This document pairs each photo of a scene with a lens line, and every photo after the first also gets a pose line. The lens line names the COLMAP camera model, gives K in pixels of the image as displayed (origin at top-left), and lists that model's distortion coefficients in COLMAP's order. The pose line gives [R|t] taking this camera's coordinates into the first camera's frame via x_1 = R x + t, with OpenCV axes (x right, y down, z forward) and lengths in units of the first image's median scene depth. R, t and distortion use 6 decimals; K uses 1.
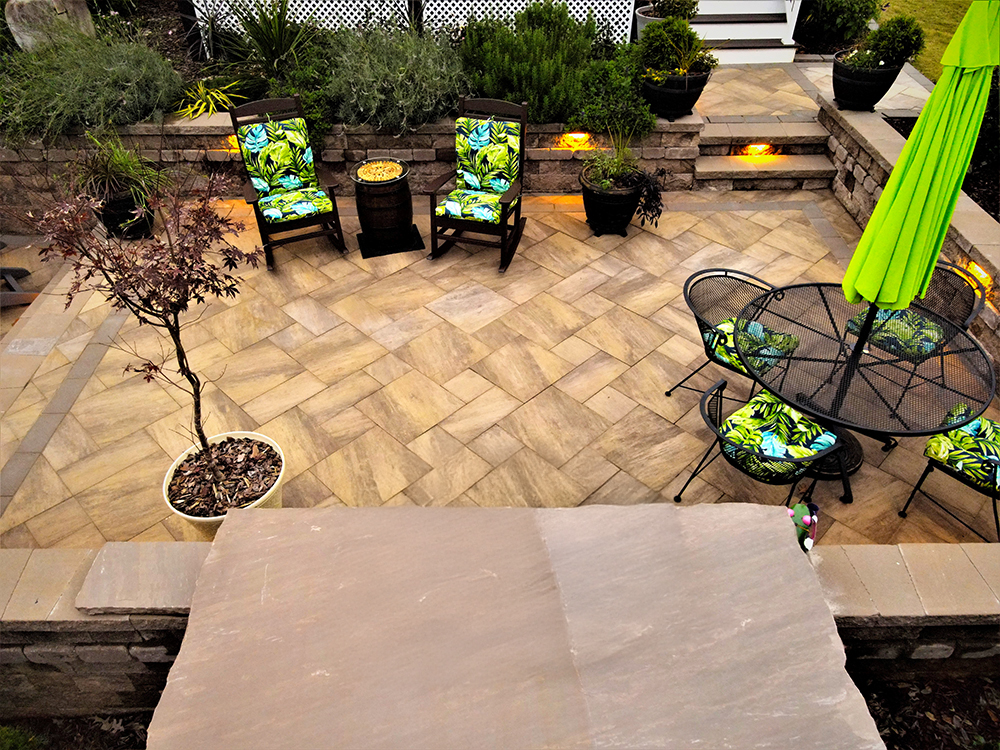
lens RADIAL K [[691.2, 0, 498.1], [0, 691.2, 374.3], [0, 0, 1]] dist [0.019583, 0.006285]
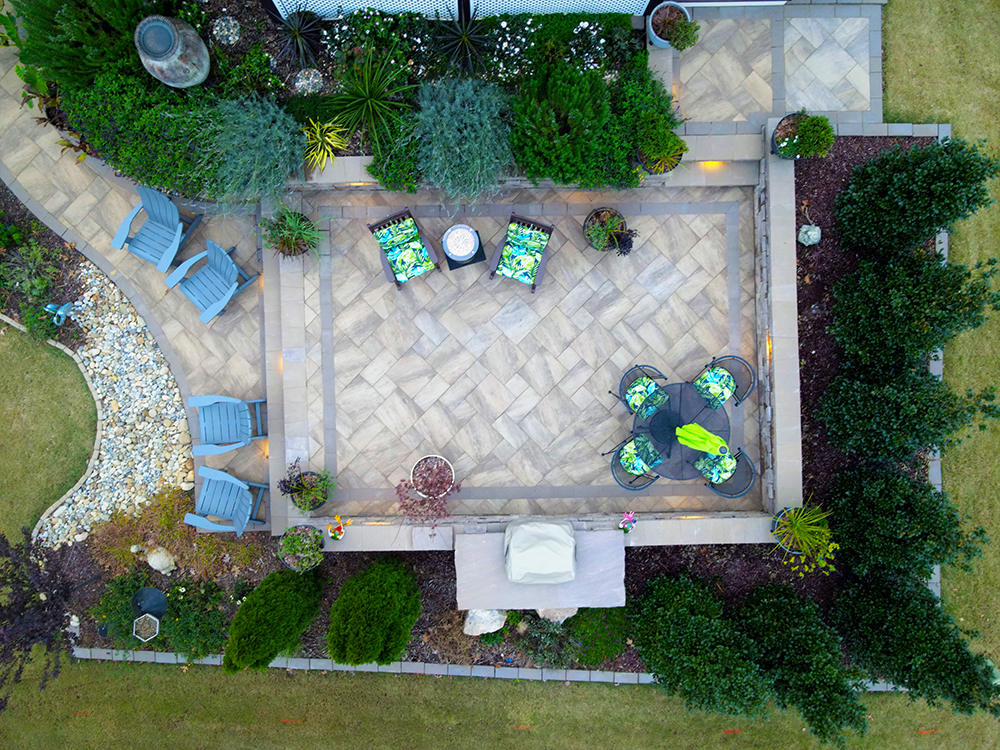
lens RADIAL K [[691.2, 0, 498.8], [0, 691.2, 376.5], [0, 0, 1]] dist [0.019583, 0.006285]
pose [[0.998818, -0.001107, 0.048599, -0.187532], [-0.034405, 0.690192, 0.722808, -1.420661], [-0.034343, -0.723626, 0.689337, -0.402435]]
